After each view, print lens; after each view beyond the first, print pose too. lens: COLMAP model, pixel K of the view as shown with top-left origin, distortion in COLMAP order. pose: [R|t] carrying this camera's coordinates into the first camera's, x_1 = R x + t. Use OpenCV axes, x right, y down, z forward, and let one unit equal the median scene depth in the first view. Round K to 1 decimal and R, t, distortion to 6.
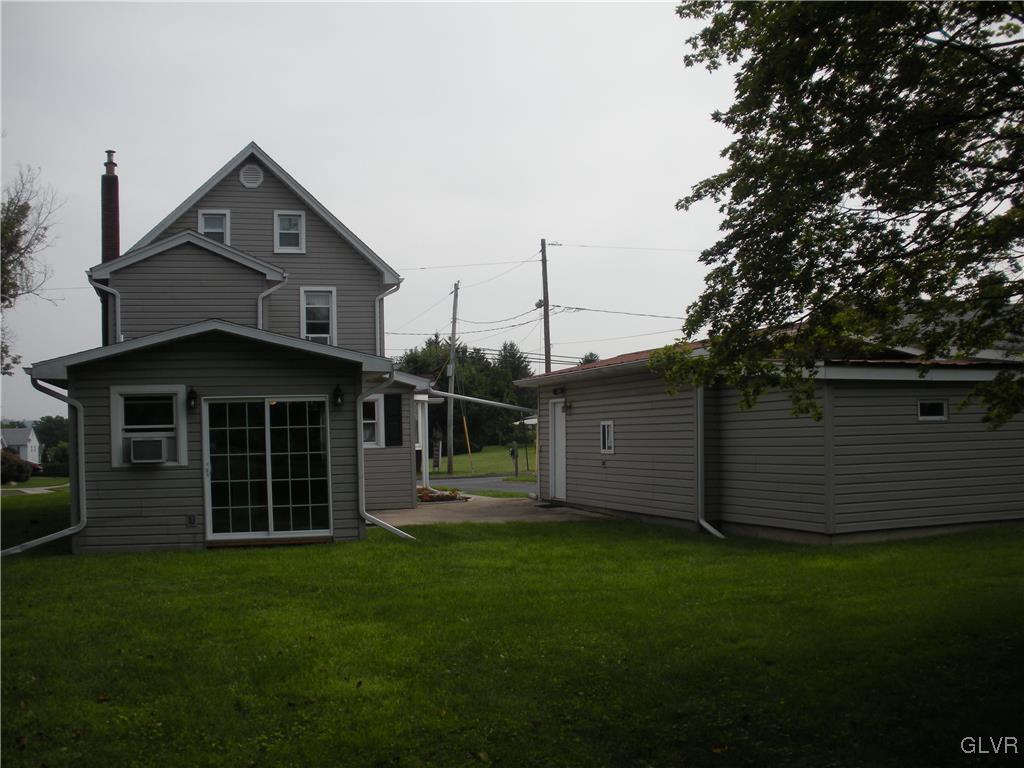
lens RADIAL K [[1090.7, 0, 517.8], [0, 1090.7, 409.7], [0, 0, 1]] dist [-0.310827, 0.396529]
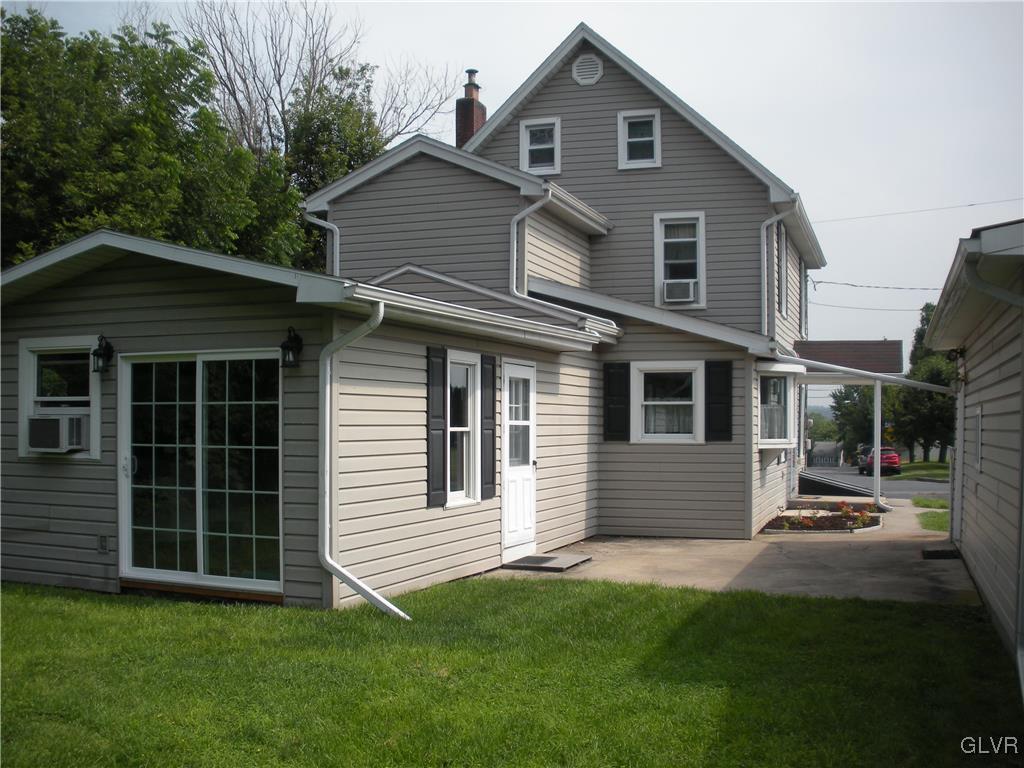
lens RADIAL K [[1090.7, 0, 517.8], [0, 1090.7, 409.7], [0, 0, 1]] dist [-0.310827, 0.396529]
pose [[0.790907, 0.020532, -0.611592, 0.260558], [-0.012739, 0.999773, 0.017091, 0.007392], [0.611804, -0.005726, 0.790989, 0.595716]]
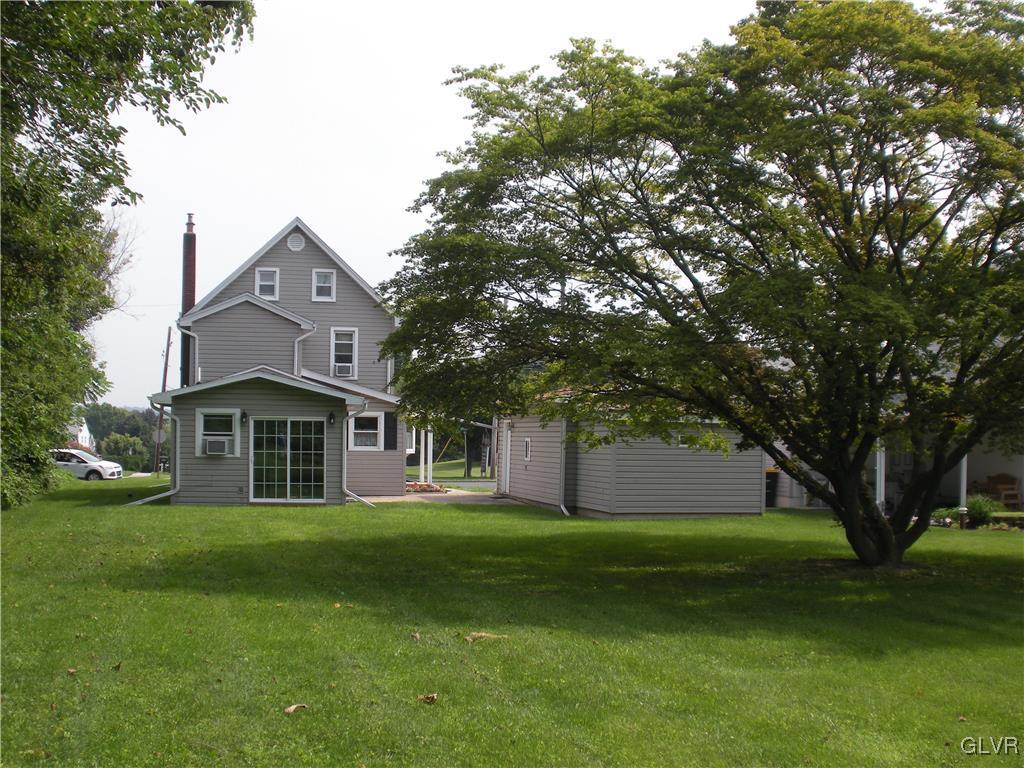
lens RADIAL K [[1306.6, 0, 513.5], [0, 1306.6, 436.8], [0, 0, 1]] dist [-0.289710, 0.019385]
pose [[0.994236, 0.037236, -0.100536, 0.294247], [-0.035192, 0.999138, 0.022032, -0.035880], [0.101270, -0.018367, 0.994689, -0.896780]]
